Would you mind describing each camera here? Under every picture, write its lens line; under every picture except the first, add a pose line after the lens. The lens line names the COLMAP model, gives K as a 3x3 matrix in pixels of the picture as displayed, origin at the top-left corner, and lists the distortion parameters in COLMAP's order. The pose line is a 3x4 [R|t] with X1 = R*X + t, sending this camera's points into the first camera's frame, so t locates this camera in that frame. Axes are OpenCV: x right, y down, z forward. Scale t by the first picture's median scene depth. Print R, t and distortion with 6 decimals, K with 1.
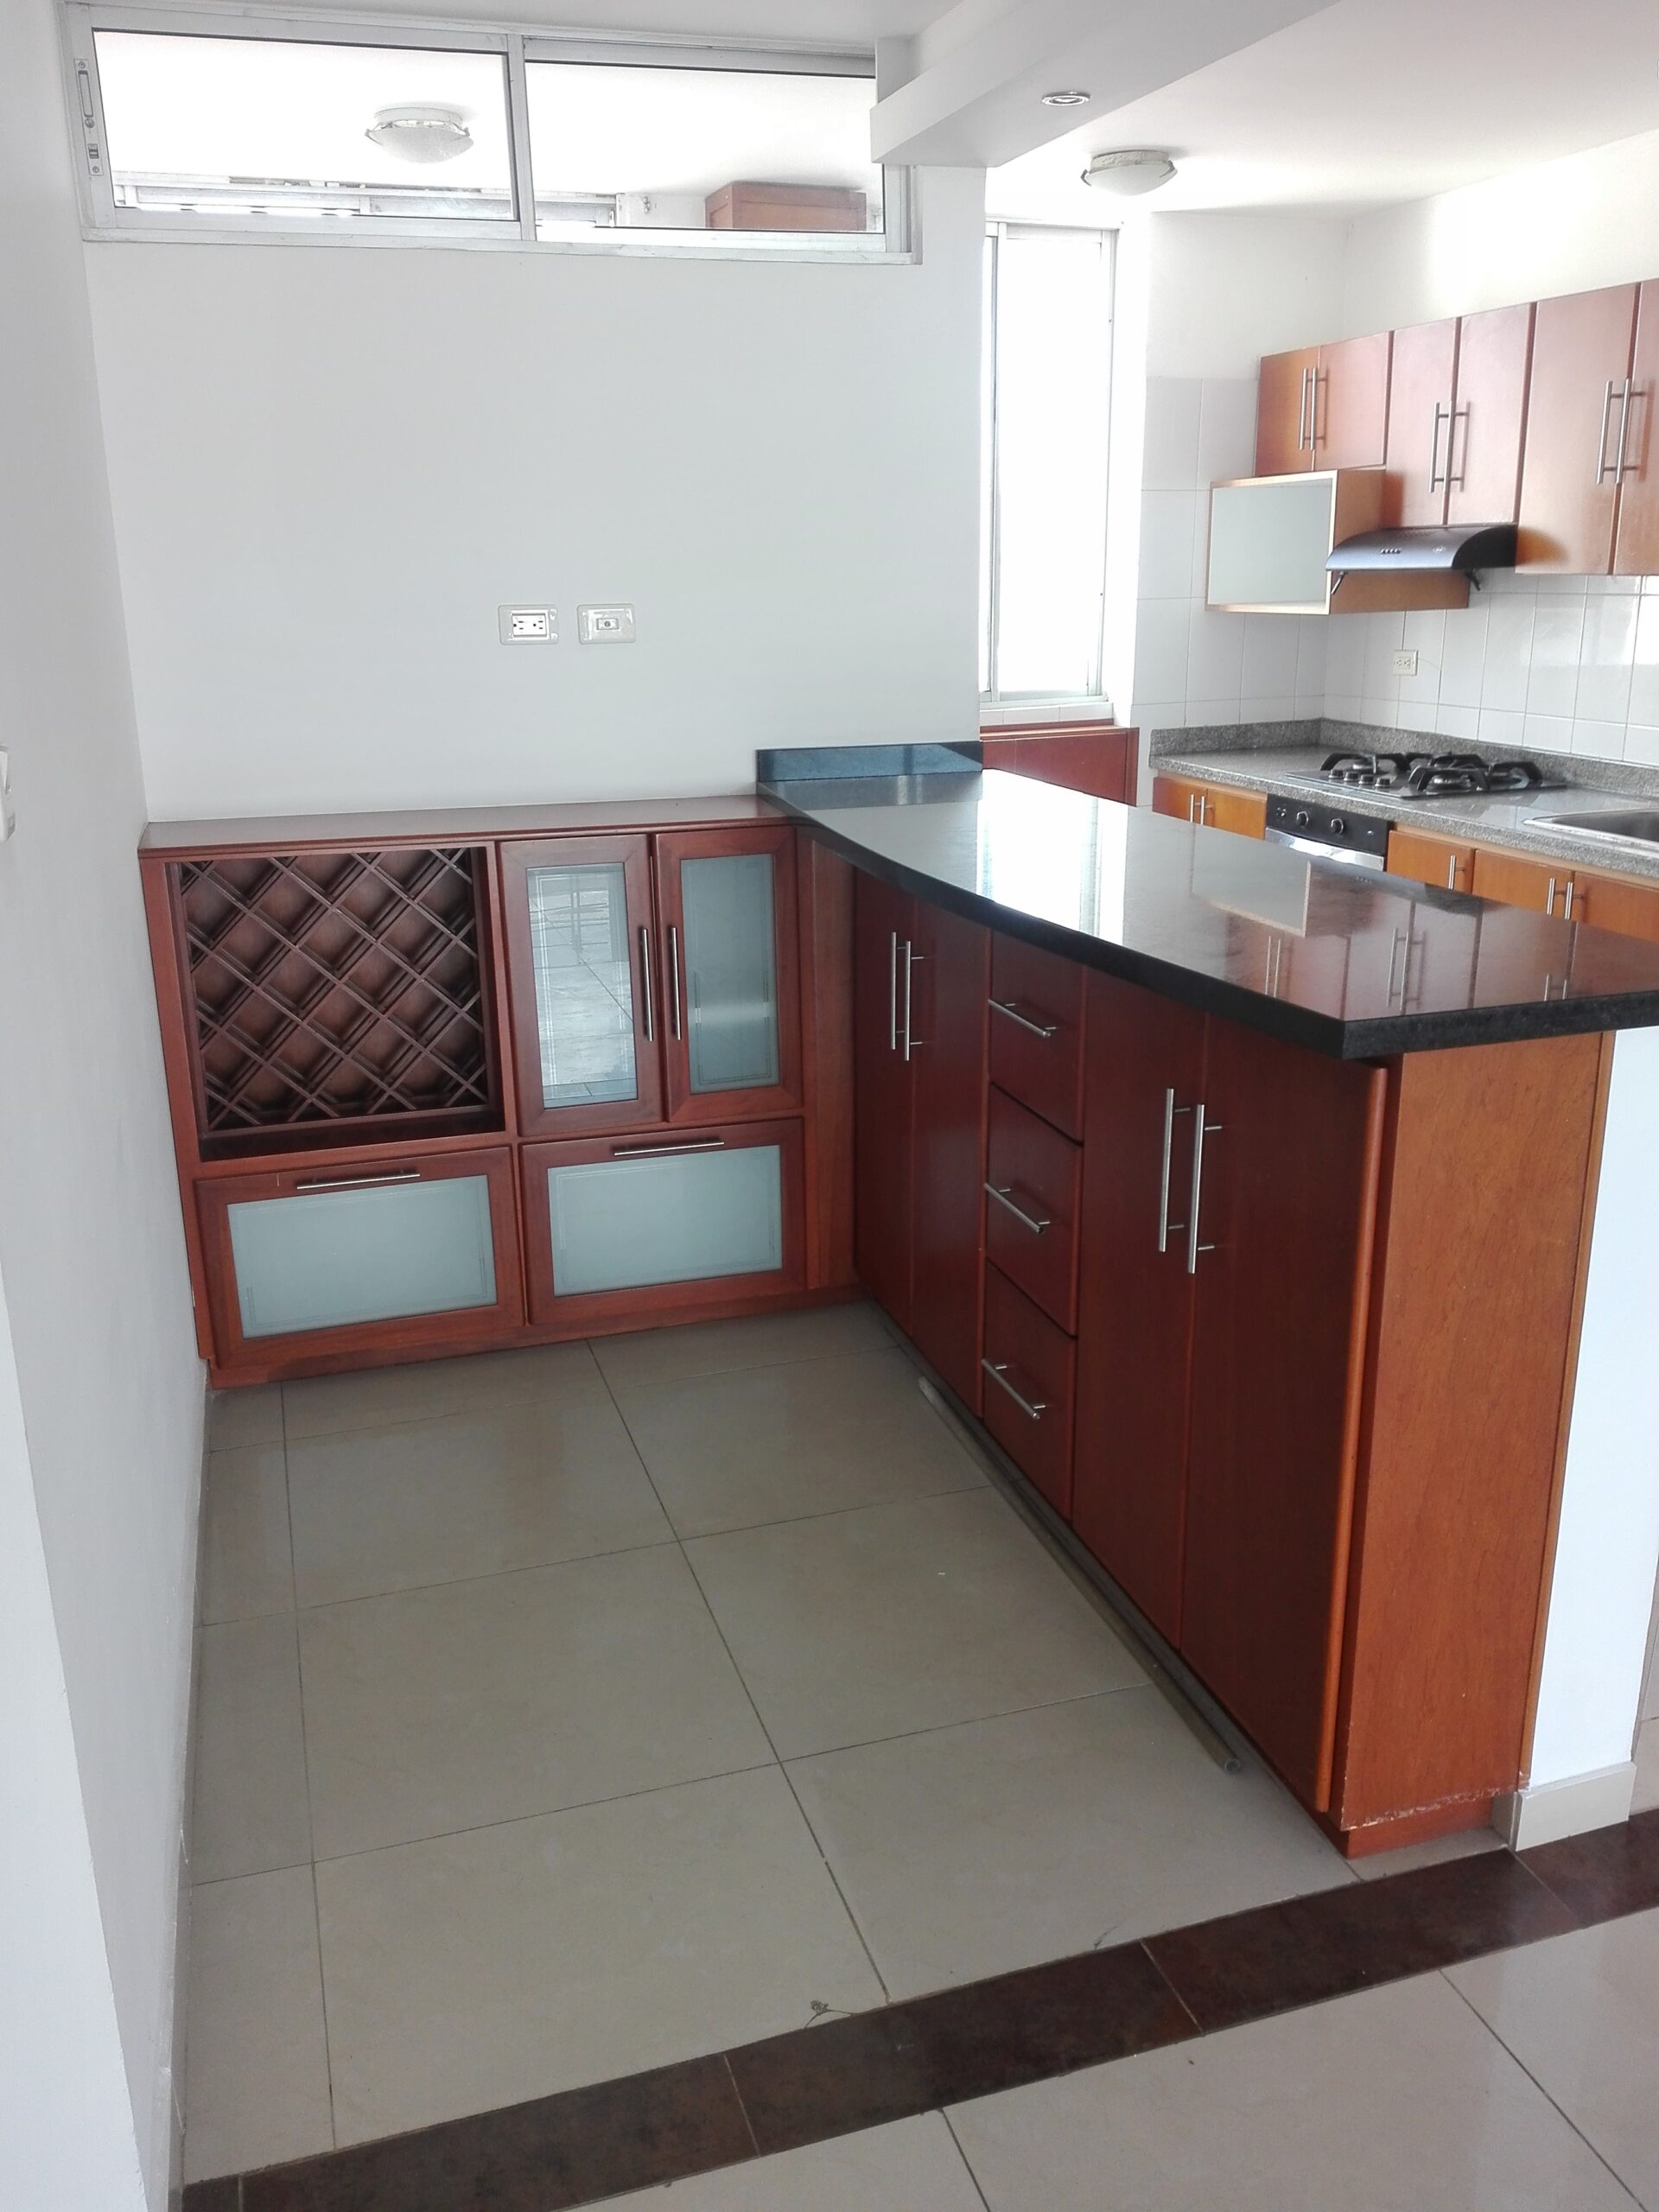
lens RADIAL K [[1820.9, 0, 841.9], [0, 1820.9, 1109.3], [0, 0, 1]] dist [0.101982, -0.200145]
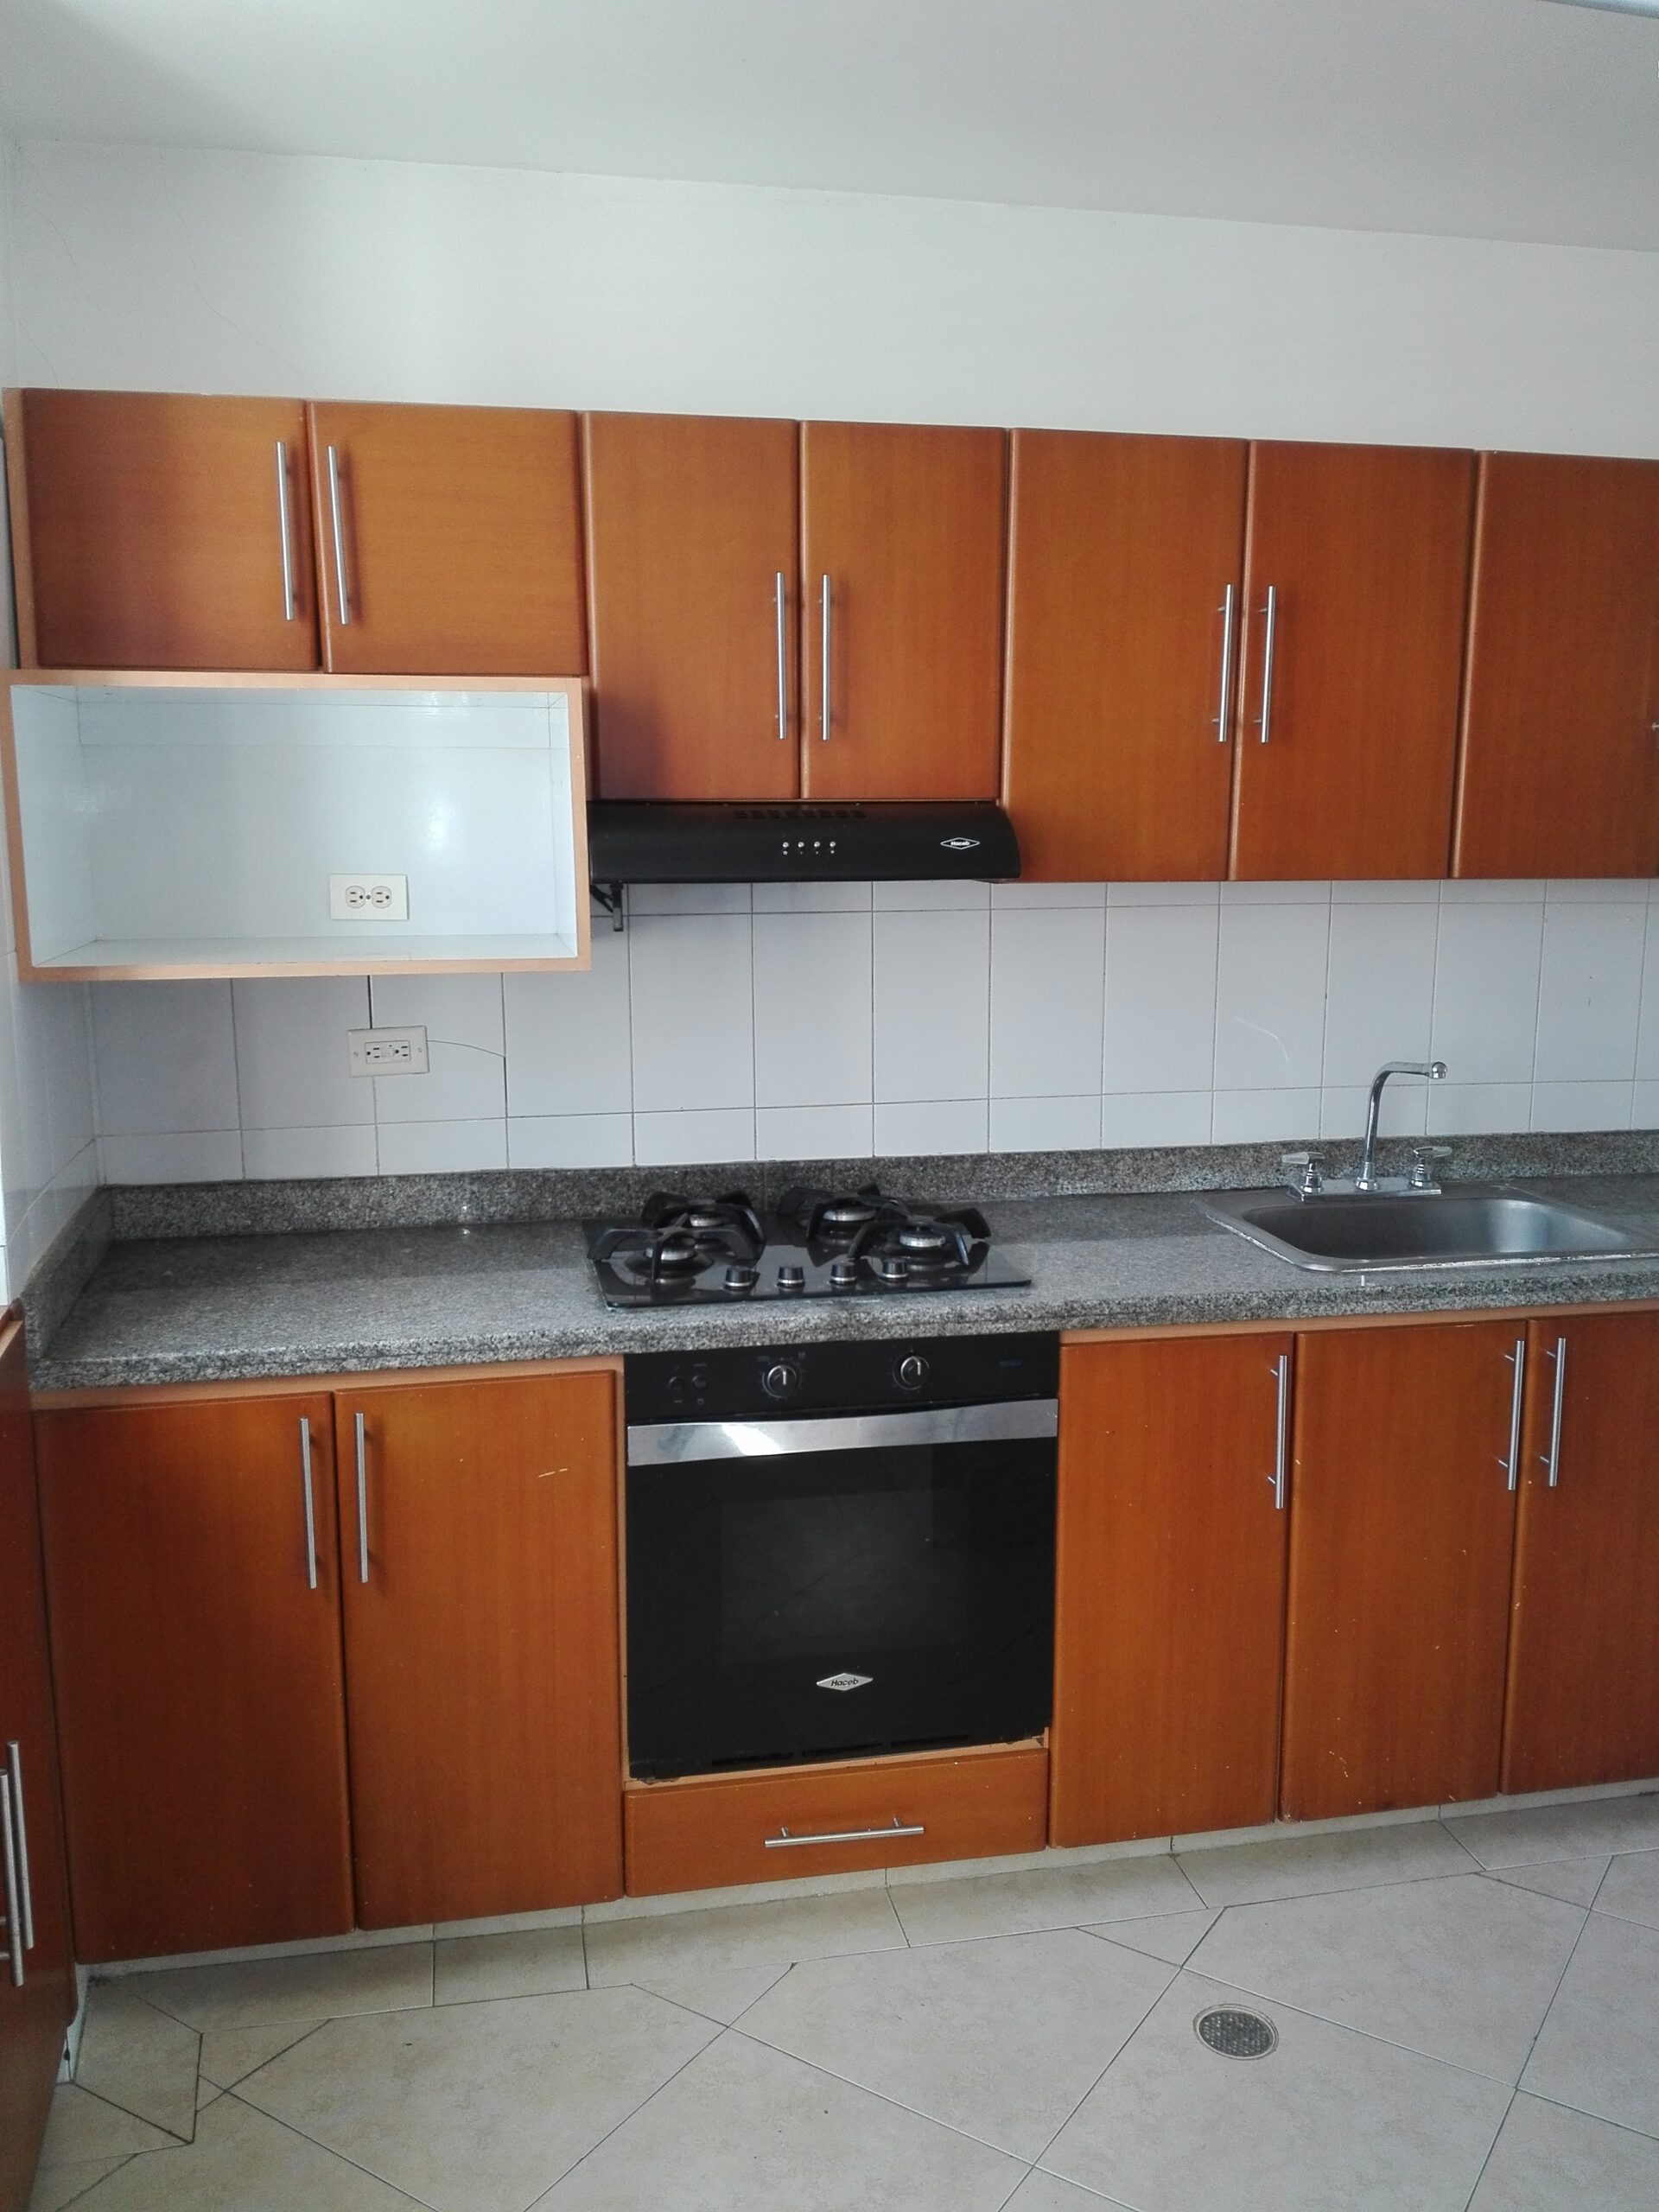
lens RADIAL K [[1820.9, 0, 834.1], [0, 1820.9, 1108.3], [0, 0, 1]] dist [0.101982, -0.200145]
pose [[0.096492, -0.143916, 0.984874, -0.206497], [0.284308, 0.952251, 0.111294, -0.274102], [-0.953865, 0.269269, 0.132801, 0.900739]]
